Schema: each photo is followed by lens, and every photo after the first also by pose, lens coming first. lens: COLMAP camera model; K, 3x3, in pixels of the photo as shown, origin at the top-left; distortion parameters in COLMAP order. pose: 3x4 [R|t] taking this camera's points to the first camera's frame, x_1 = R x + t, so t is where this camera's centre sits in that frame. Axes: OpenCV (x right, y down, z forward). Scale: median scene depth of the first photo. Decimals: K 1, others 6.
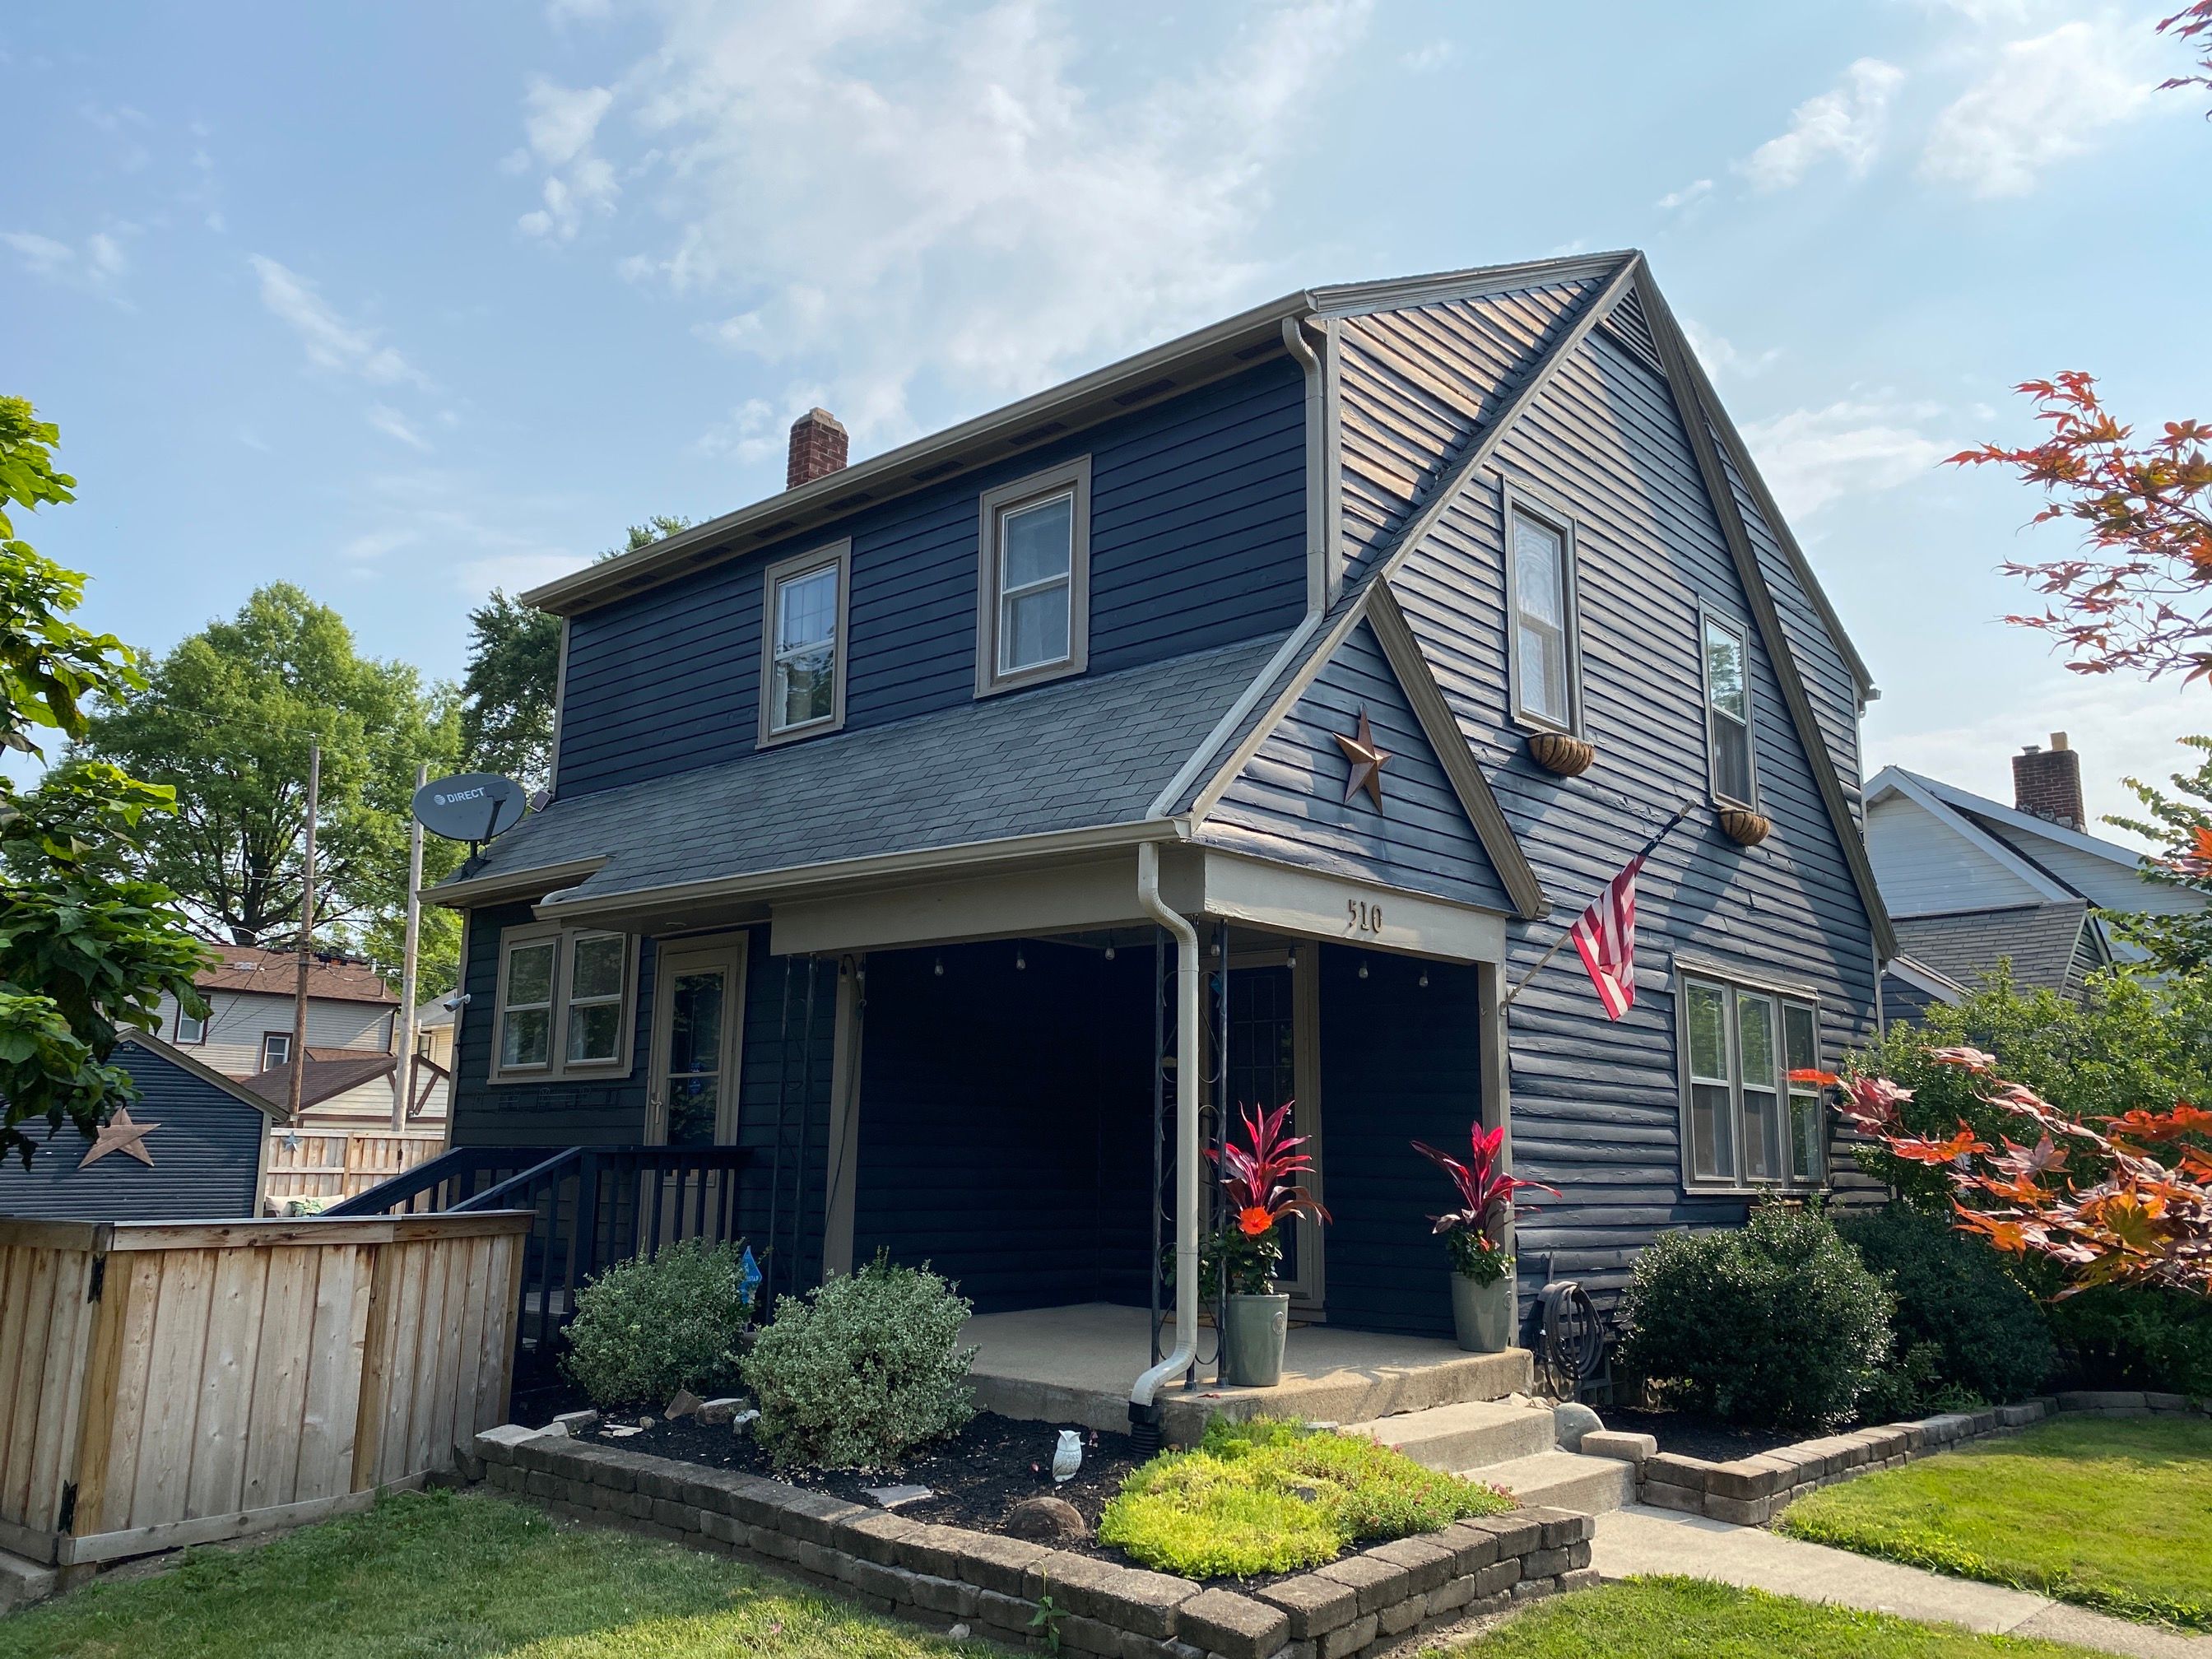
lens RADIAL K [[1691.8, 0, 1063.9], [0, 1691.8, 833.5], [0, 0, 1]] dist [0.022888, -0.017340]
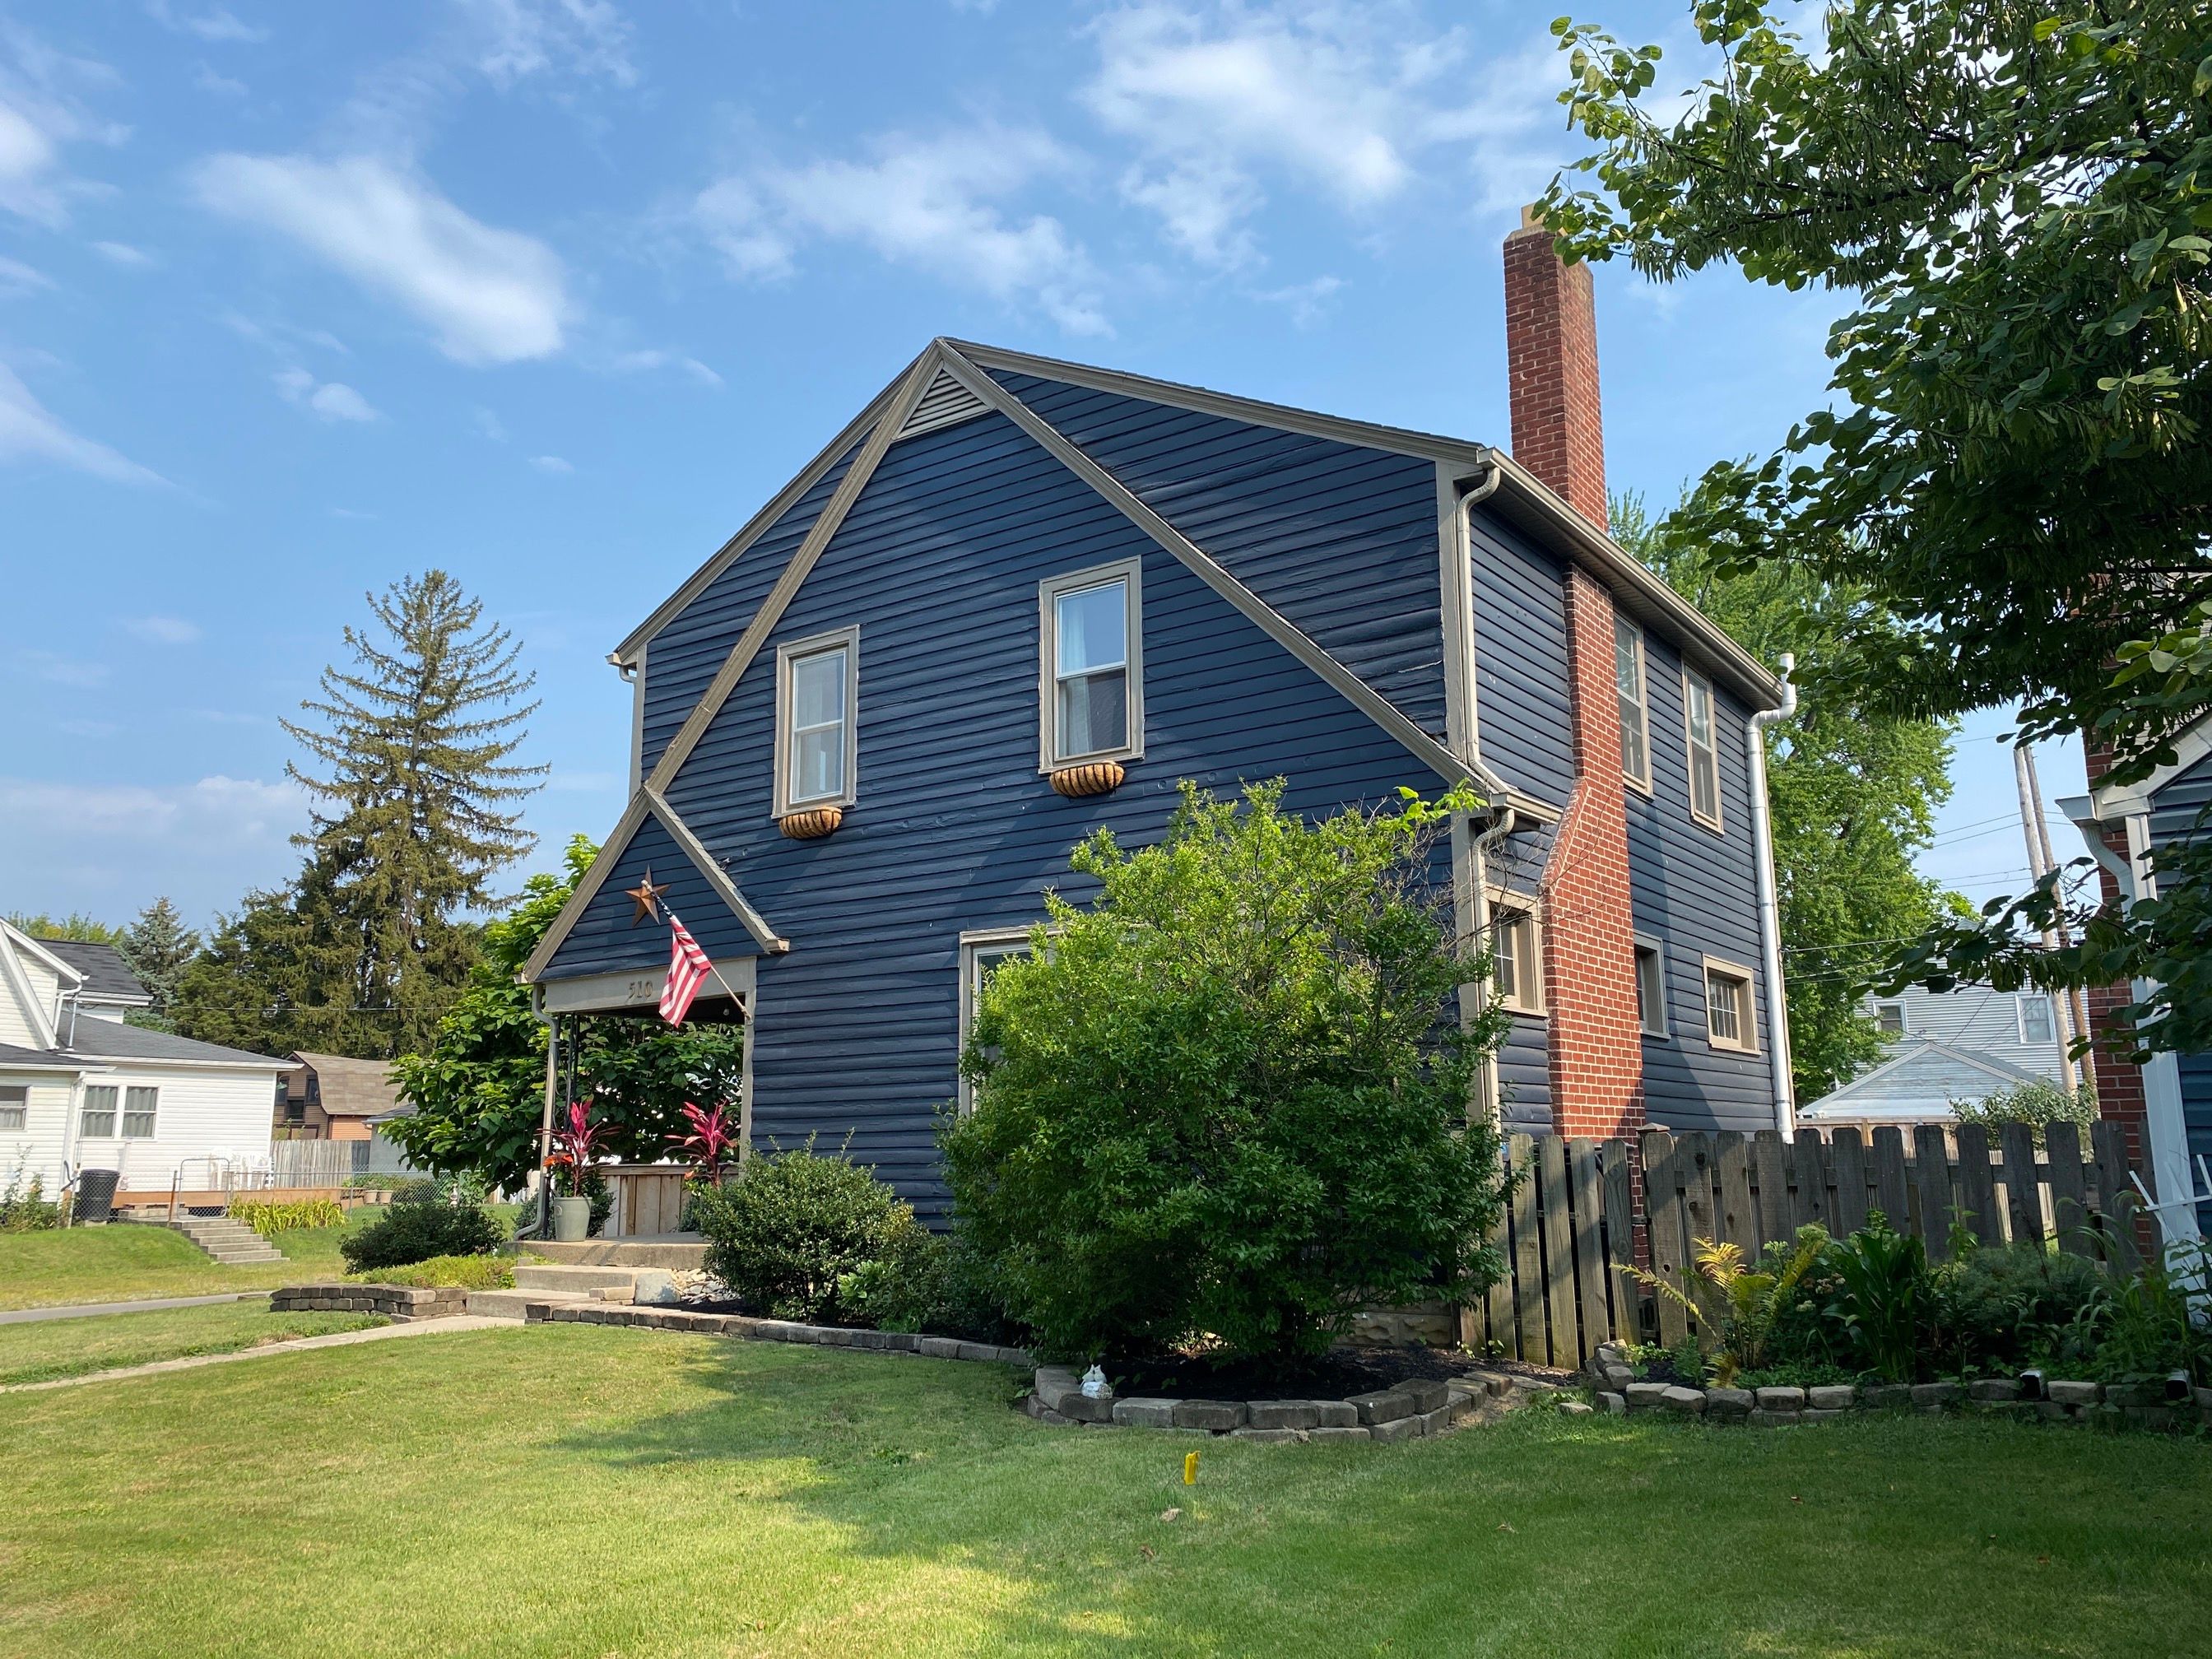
lens RADIAL K [[1691.8, 0, 1115.2], [0, 1691.8, 819.8], [0, 0, 1]] dist [0.022888, -0.017340]
pose [[0.149042, -0.211664, -0.965911, 1.616069], [0.208038, 0.961670, -0.178634, 0.241415], [0.966699, -0.174322, 0.187363, 0.956970]]
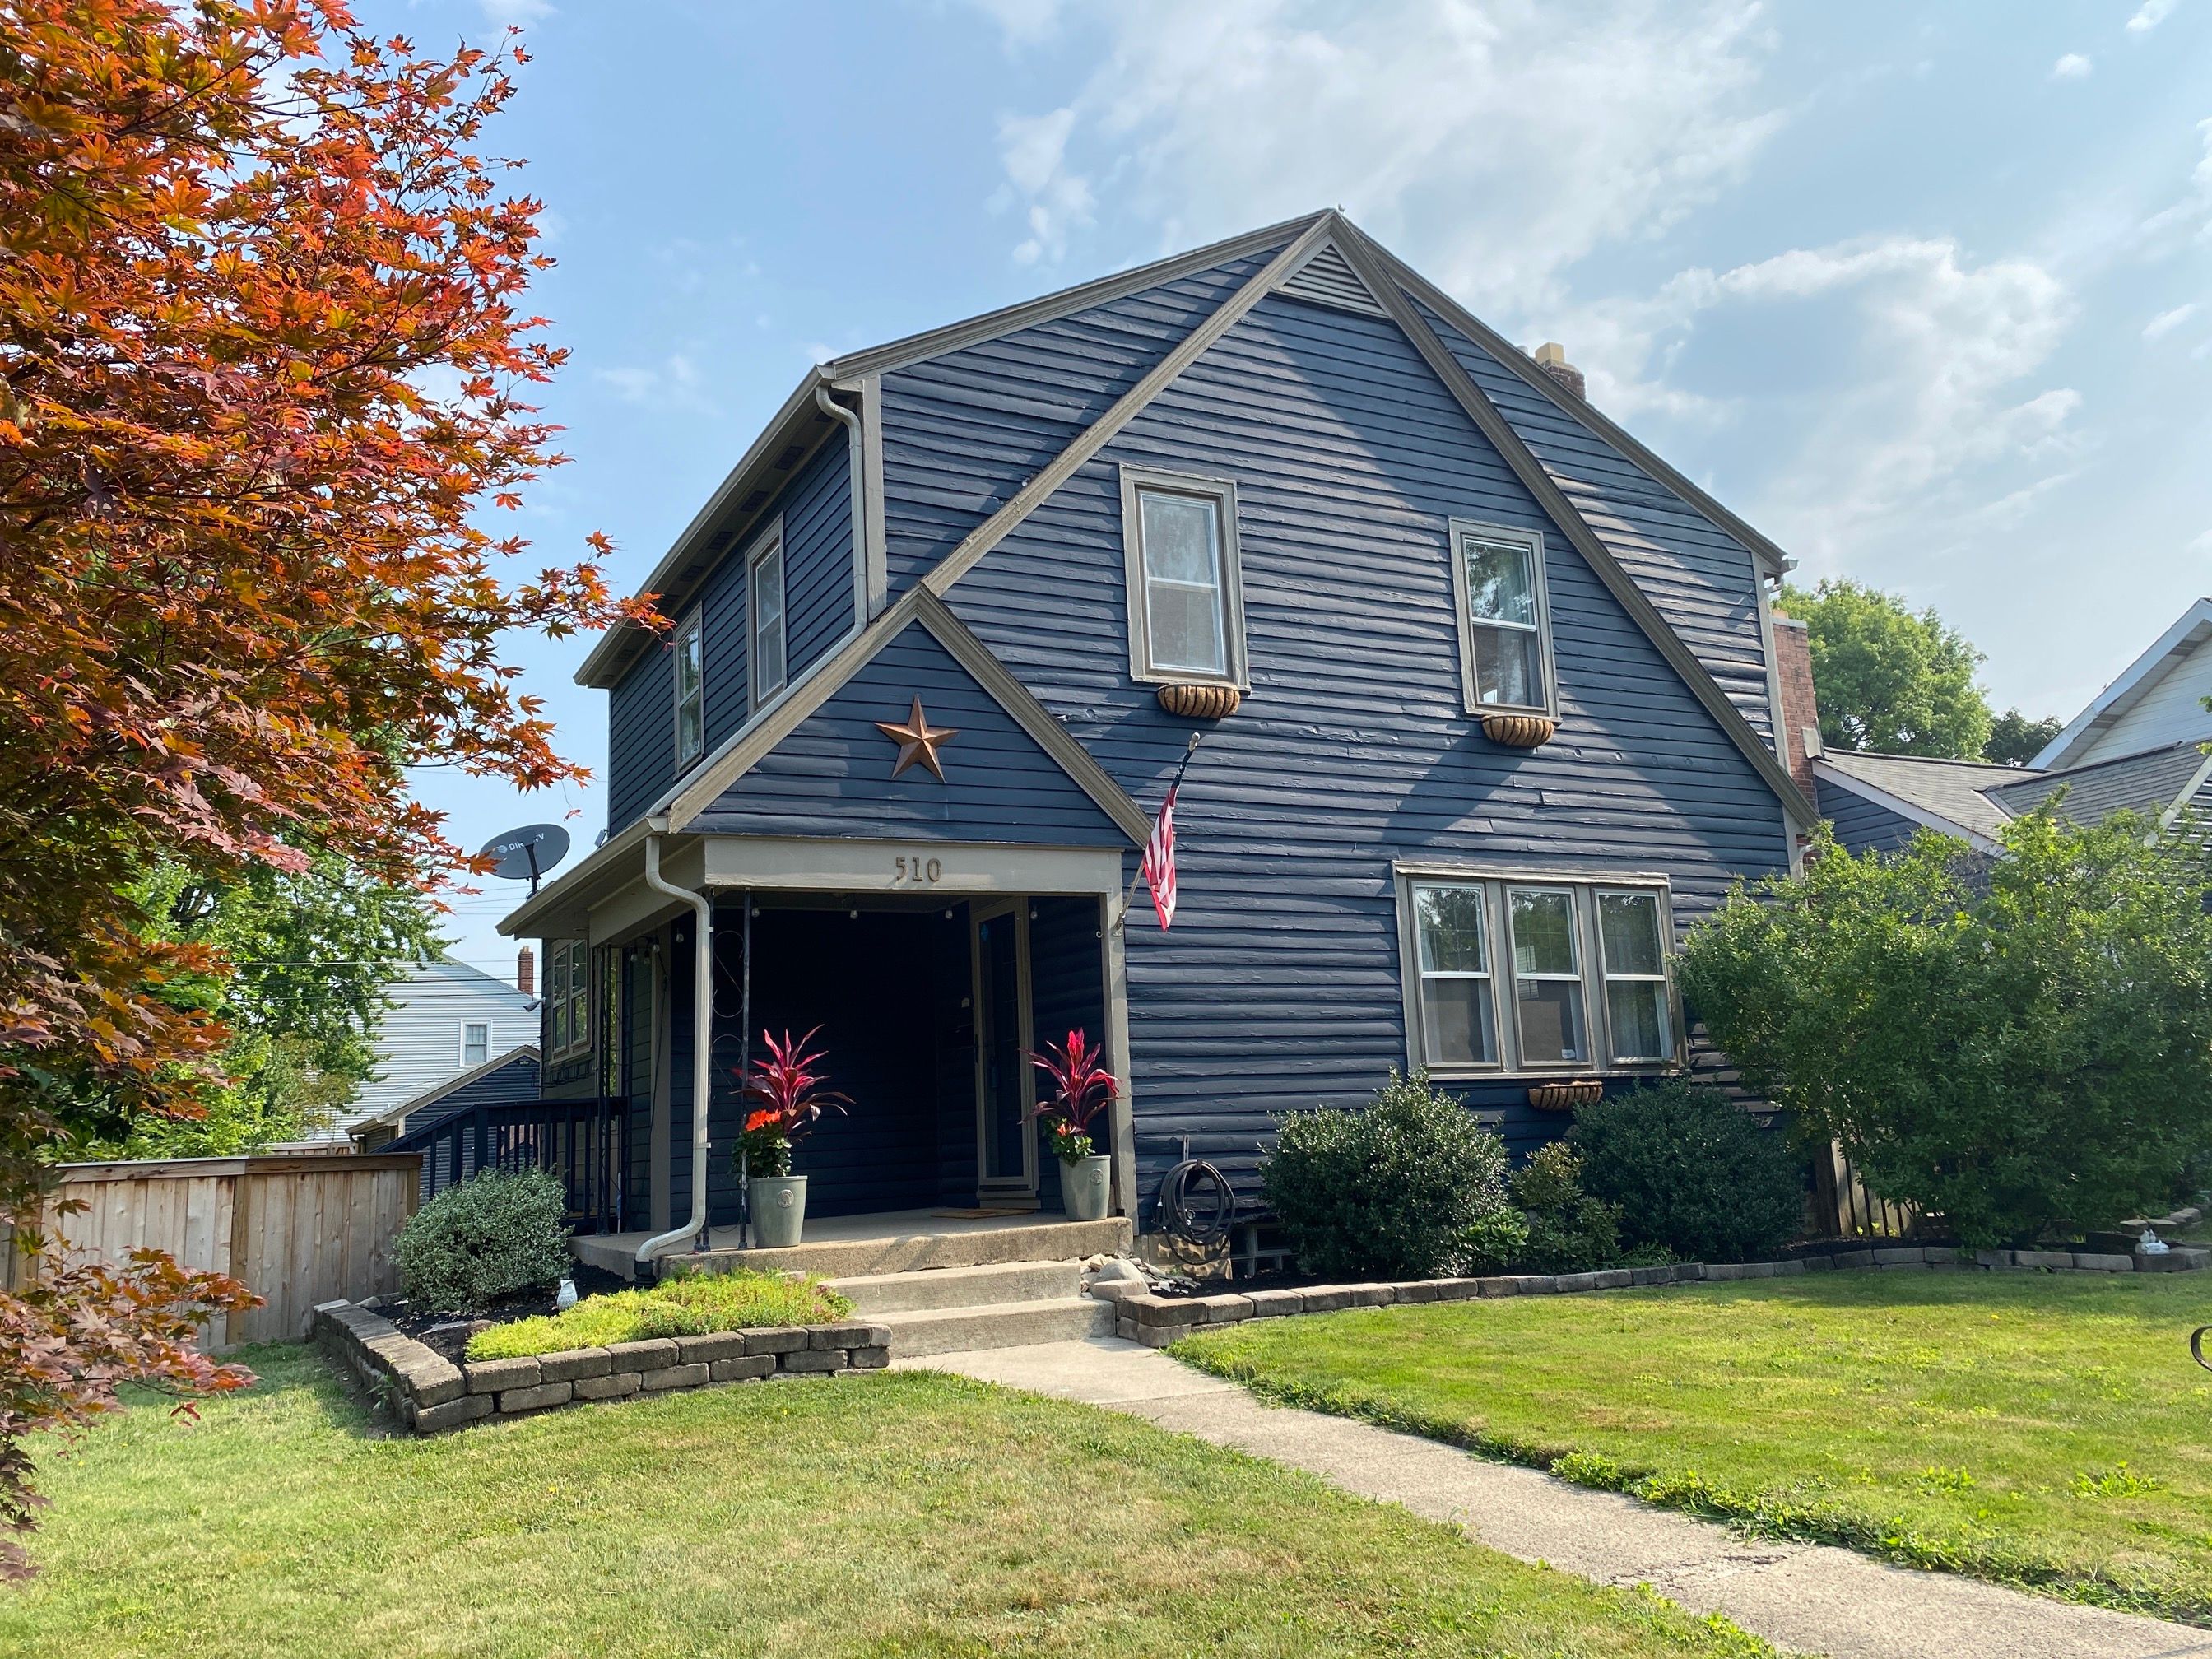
lens RADIAL K [[1691.8, 0, 1075.0], [0, 1691.8, 836.1], [0, 0, 1]] dist [0.022888, -0.017340]
pose [[0.941557, -0.116272, -0.316152, 0.545521], [0.123647, 0.992321, 0.003294, 0.028768], [0.313341, -0.042193, 0.948703, -0.093763]]
